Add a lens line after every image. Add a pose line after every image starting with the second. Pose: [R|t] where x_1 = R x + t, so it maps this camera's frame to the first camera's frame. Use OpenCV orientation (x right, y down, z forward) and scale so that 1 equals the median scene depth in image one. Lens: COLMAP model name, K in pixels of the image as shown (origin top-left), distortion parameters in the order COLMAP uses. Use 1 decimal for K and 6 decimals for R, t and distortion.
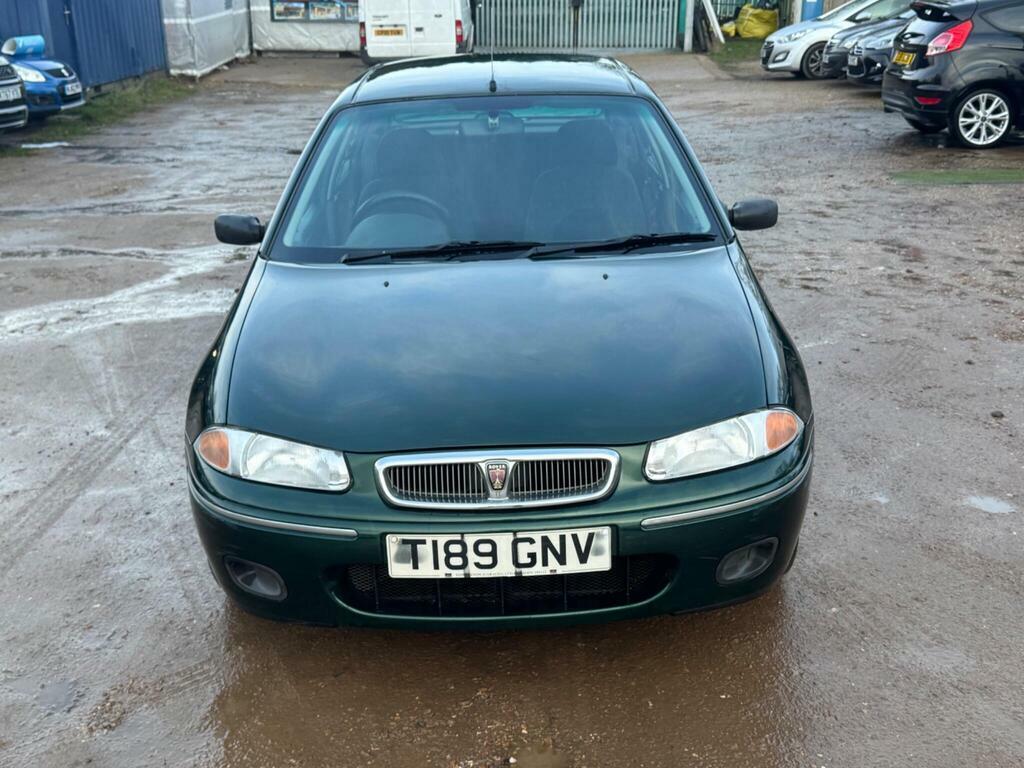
lens RADIAL K [[1206.0, 0, 511.8], [0, 1206.0, 379.1], [0, 0, 1]] dist [0.033681, 0.000000]
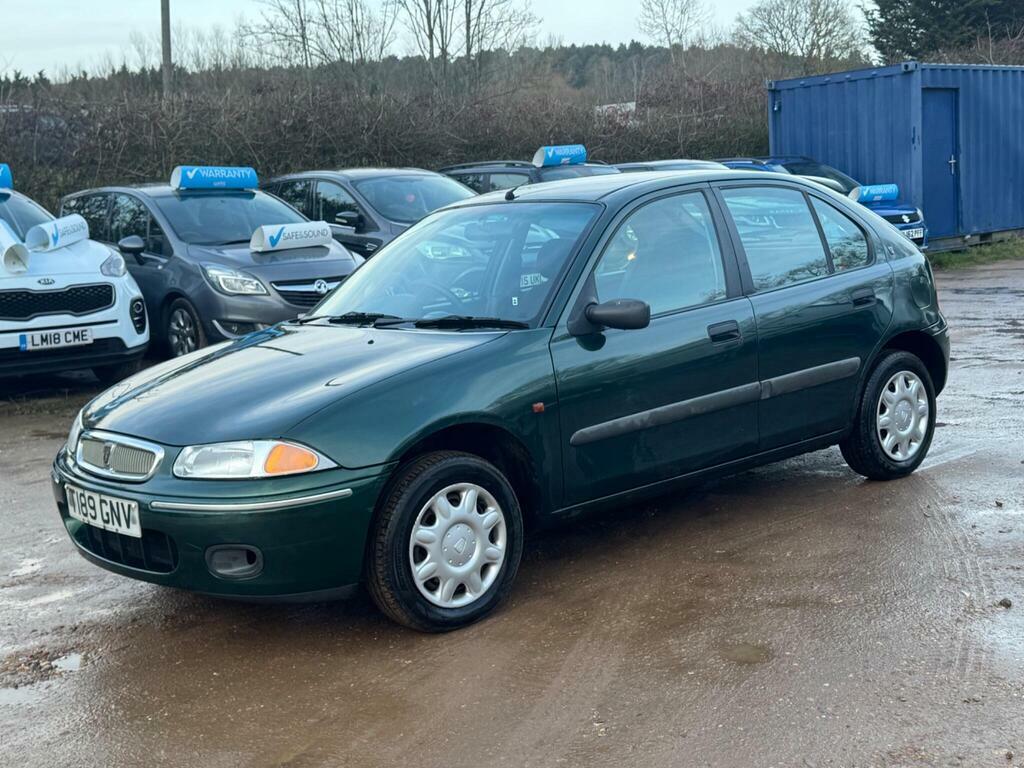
lens RADIAL K [[1273.9, 0, 515.0], [0, 1273.9, 387.4], [0, 0, 1]] dist [0.079121, 0.000000]
pose [[0.670106, 0.093738, -0.736322, 1.035215], [-0.186154, 0.981514, -0.044461, -0.011364], [0.718543, 0.166863, 0.675168, 0.248167]]
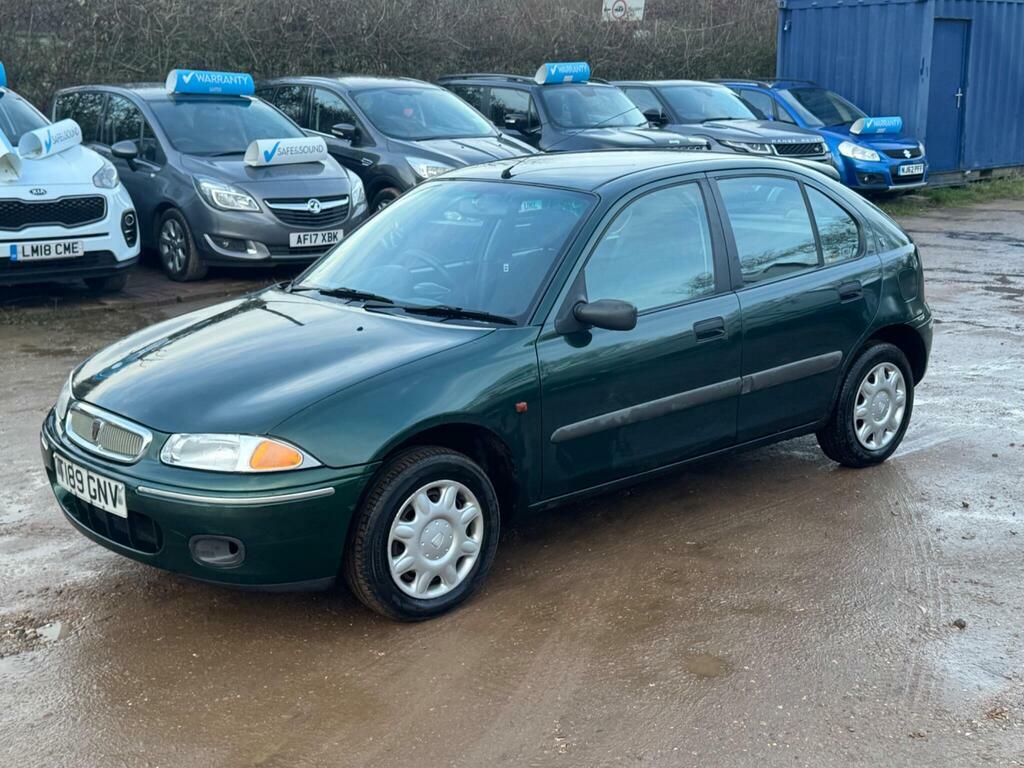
lens RADIAL K [[1273.9, 0, 511.6], [0, 1273.9, 384.2], [0, 0, 1]] dist [0.079121, 0.000000]
pose [[0.667239, 0.191458, -0.719817, 1.037968], [-0.240696, 0.969974, 0.034880, -0.105366], [0.704882, 0.149984, 0.693287, 0.221458]]
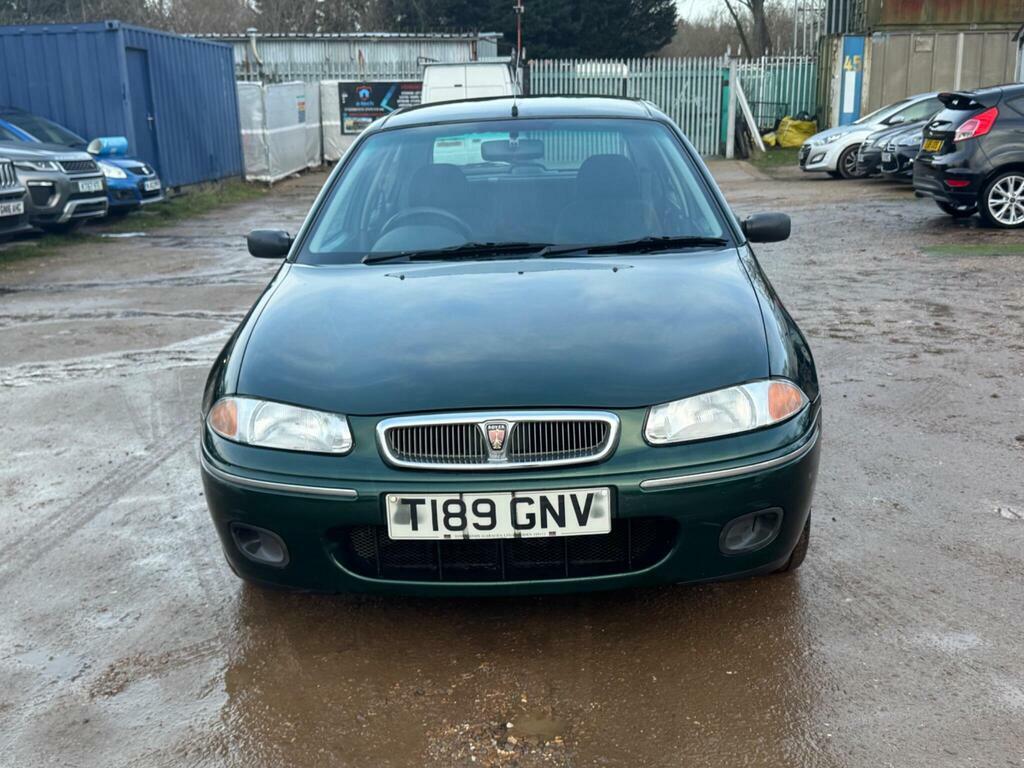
lens RADIAL K [[1154.1, 0, 515.2], [0, 1154.1, 364.4], [0, 0, 1]] dist [0.038818, 0.000000]
pose [[0.998965, 0.000403, -0.045487, 0.035572], [-0.004850, 0.995203, -0.097709, 0.086168], [0.045229, 0.097828, 0.994175, 0.028464]]
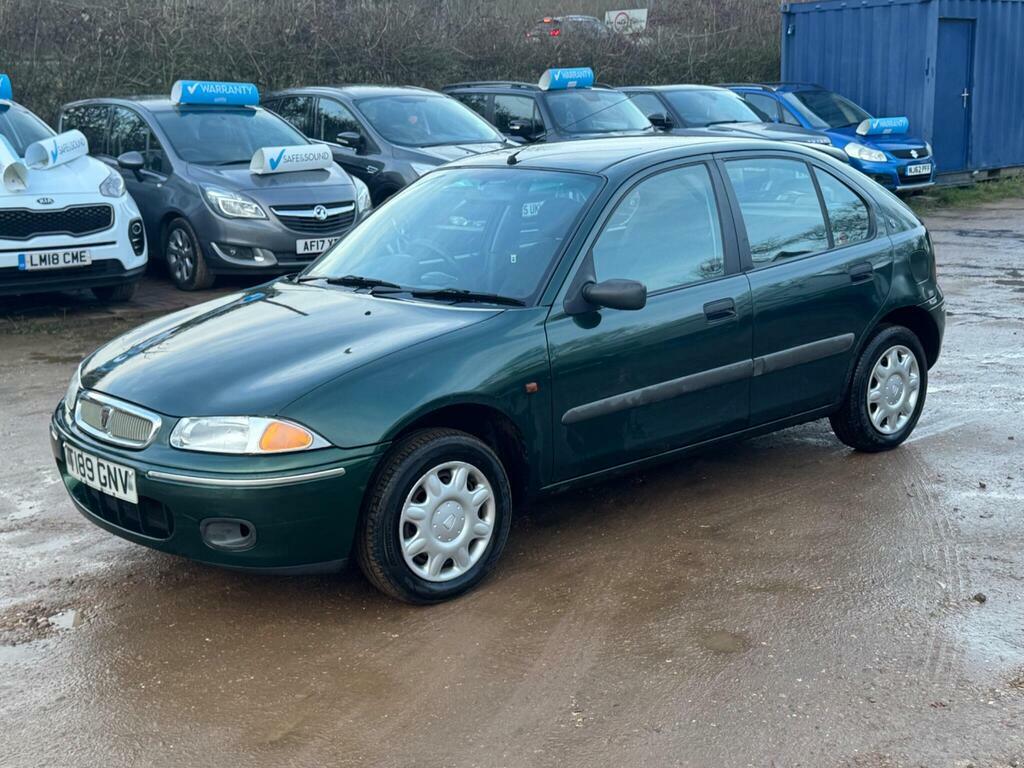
lens RADIAL K [[1273.9, 0, 506.6], [0, 1273.9, 391.3], [0, 0, 1]] dist [0.079121, 0.000000]
pose [[0.662477, 0.174523, -0.728469, 1.037036], [-0.223254, 0.974287, 0.030386, -0.073949], [0.715040, 0.142503, 0.684405, 0.231477]]
